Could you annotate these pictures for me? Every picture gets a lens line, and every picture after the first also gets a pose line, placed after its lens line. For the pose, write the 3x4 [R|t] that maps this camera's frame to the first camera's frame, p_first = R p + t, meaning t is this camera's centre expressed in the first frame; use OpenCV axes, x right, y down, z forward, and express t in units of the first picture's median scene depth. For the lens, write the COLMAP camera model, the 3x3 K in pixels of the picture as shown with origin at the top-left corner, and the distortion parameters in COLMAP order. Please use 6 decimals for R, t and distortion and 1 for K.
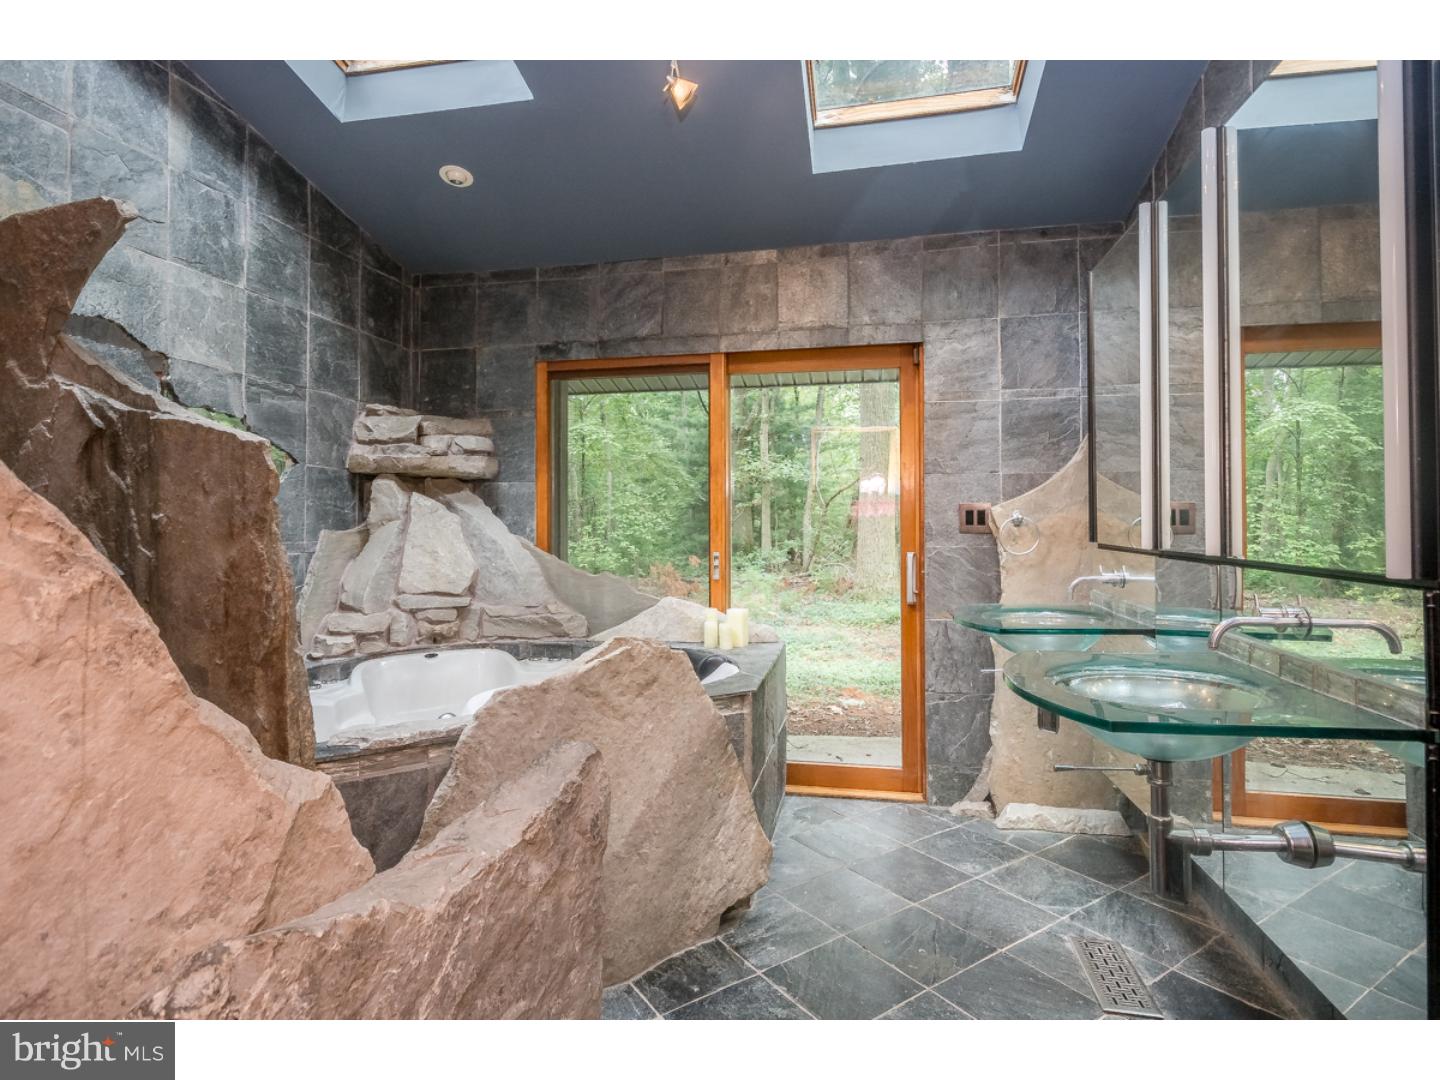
lens RADIAL K [[729.4, 0, 717.6], [0, 729.4, 505.0], [0, 0, 1]] dist [0.001350, 0.000239]
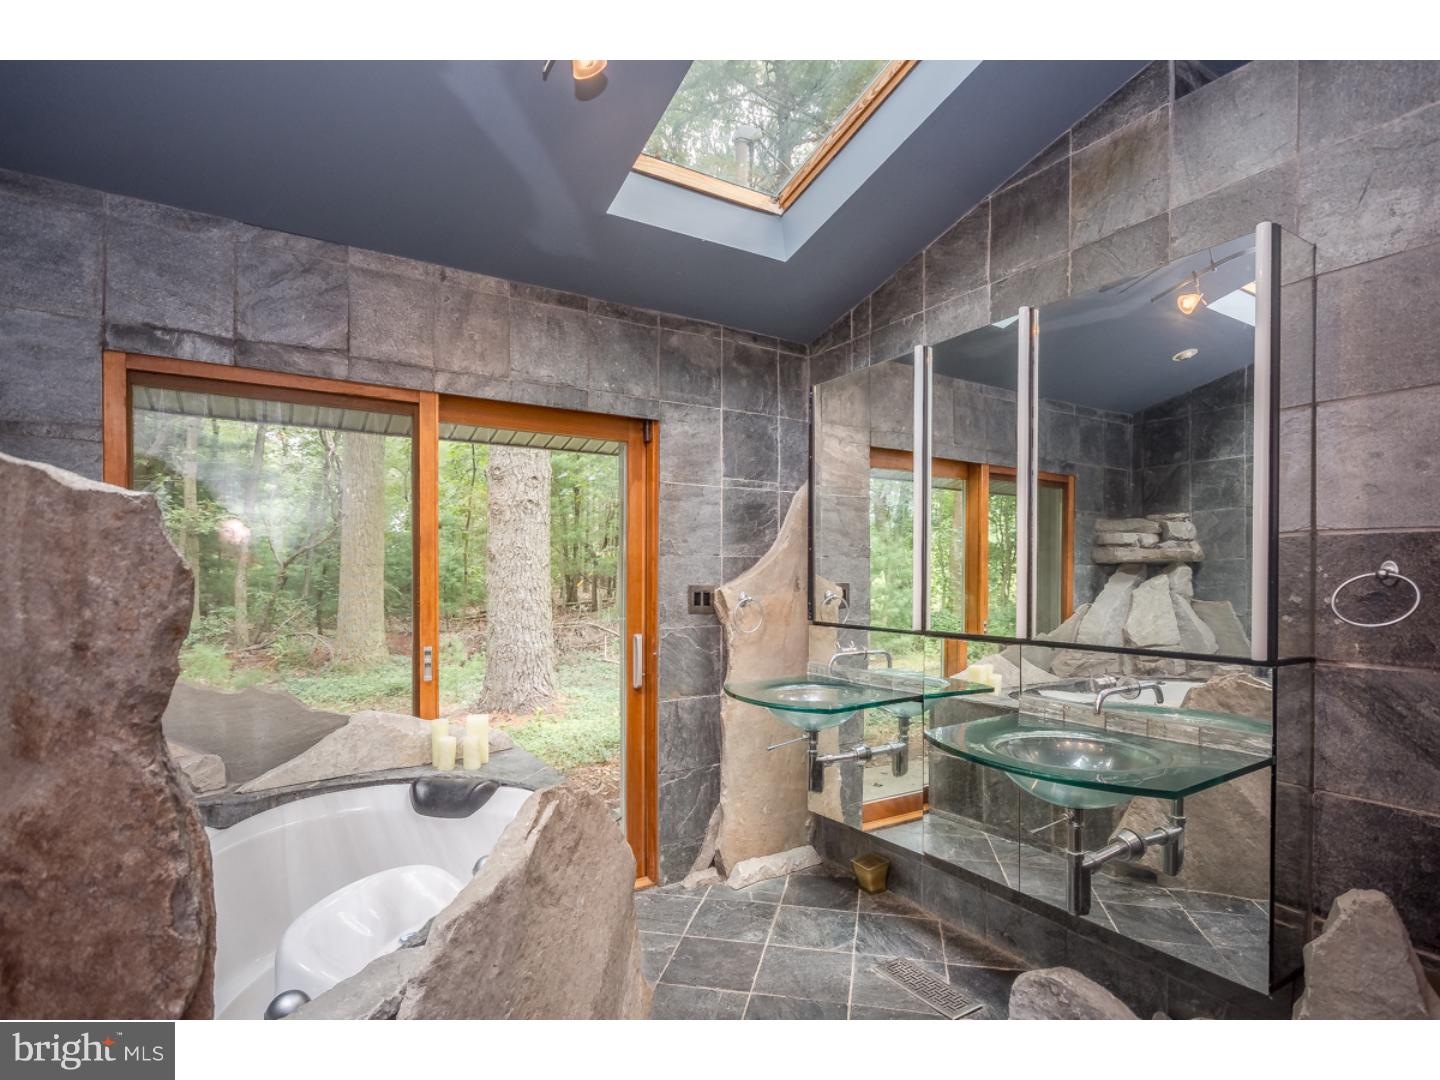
lens RADIAL K [[708.6, 0, 718.2], [0, 708.6, 580.4], [0, 0, 1]] dist [-0.000003, 0.000634]
pose [[0.727818, -0.000631, 0.685770, -0.320307], [-0.015671, 0.999723, 0.017552, -0.026408], [-0.685591, -0.023521, 0.727607, 0.250194]]
